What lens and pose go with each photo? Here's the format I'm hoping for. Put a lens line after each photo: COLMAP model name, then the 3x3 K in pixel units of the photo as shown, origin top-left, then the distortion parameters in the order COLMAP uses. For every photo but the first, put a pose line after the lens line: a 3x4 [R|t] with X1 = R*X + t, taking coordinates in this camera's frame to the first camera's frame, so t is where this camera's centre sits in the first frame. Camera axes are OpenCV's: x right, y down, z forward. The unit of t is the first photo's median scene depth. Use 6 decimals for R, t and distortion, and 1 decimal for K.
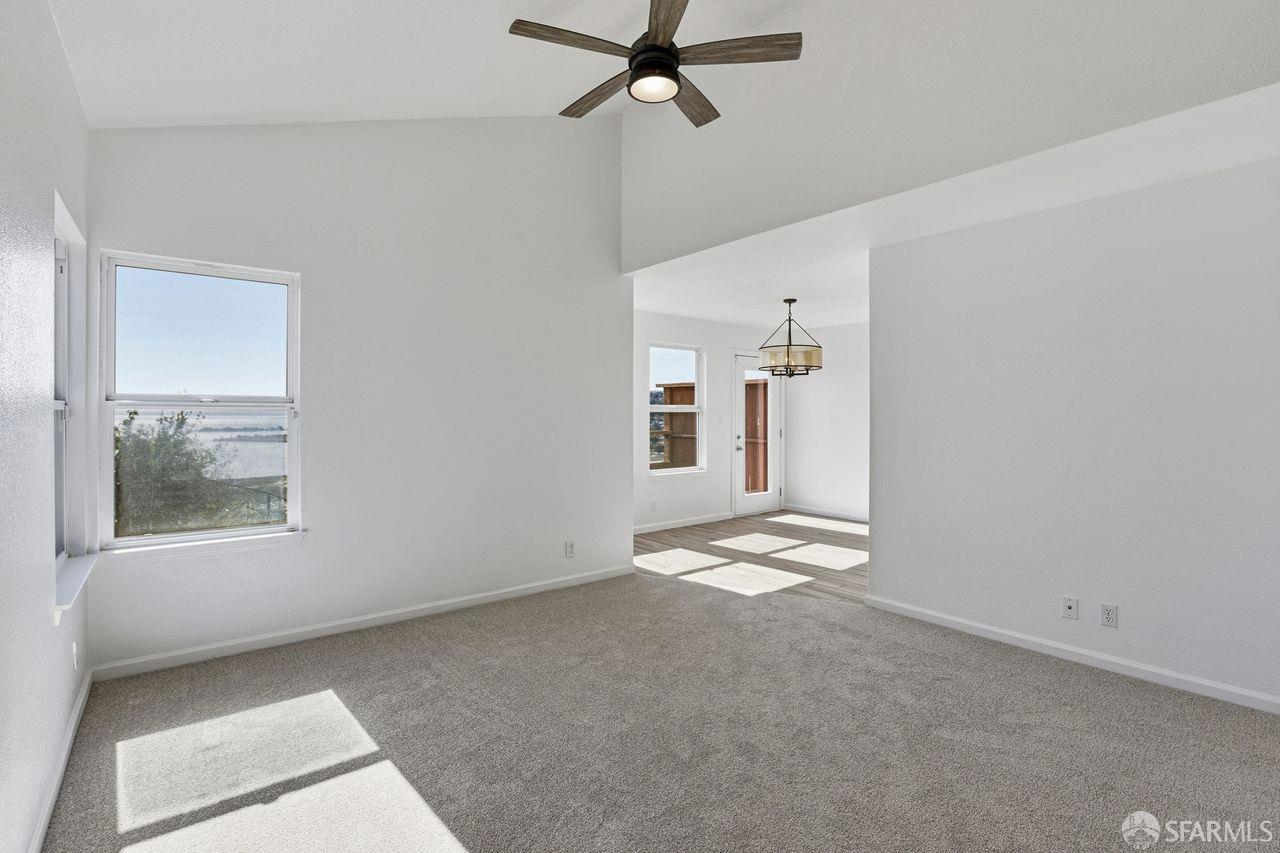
lens RADIAL K [[588.2, 0, 641.6], [0, 588.2, 414.7], [0, 0, 1]] dist [-0.033515, 0.012474]
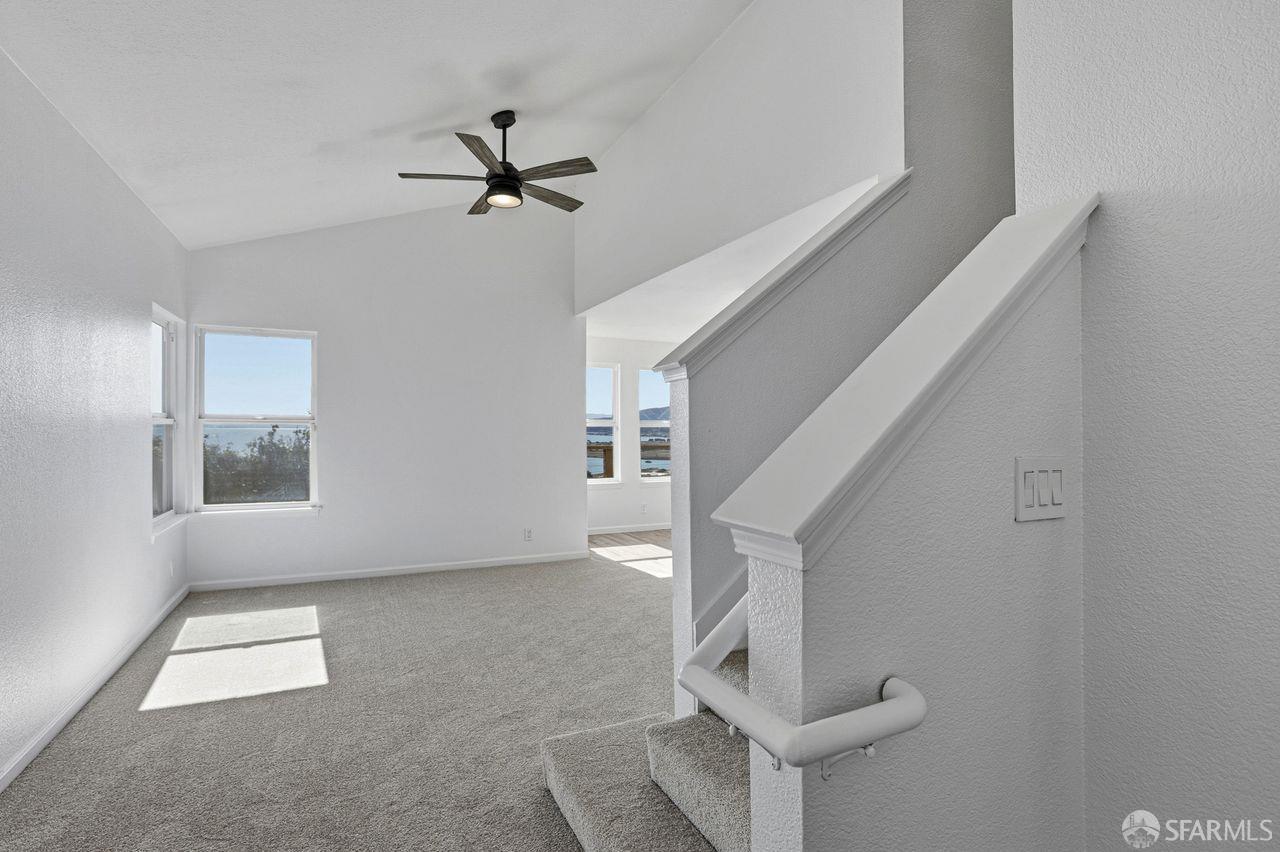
lens RADIAL K [[588.2, 0, 628.6], [0, 588.2, 434.7], [0, 0, 1]] dist [-0.033515, 0.012474]
pose [[0.975896, 0.006481, -0.218140, 0.576337], [-0.004606, 0.999948, 0.009102, 0.000574], [0.218188, -0.007878, 0.975875, -0.305024]]
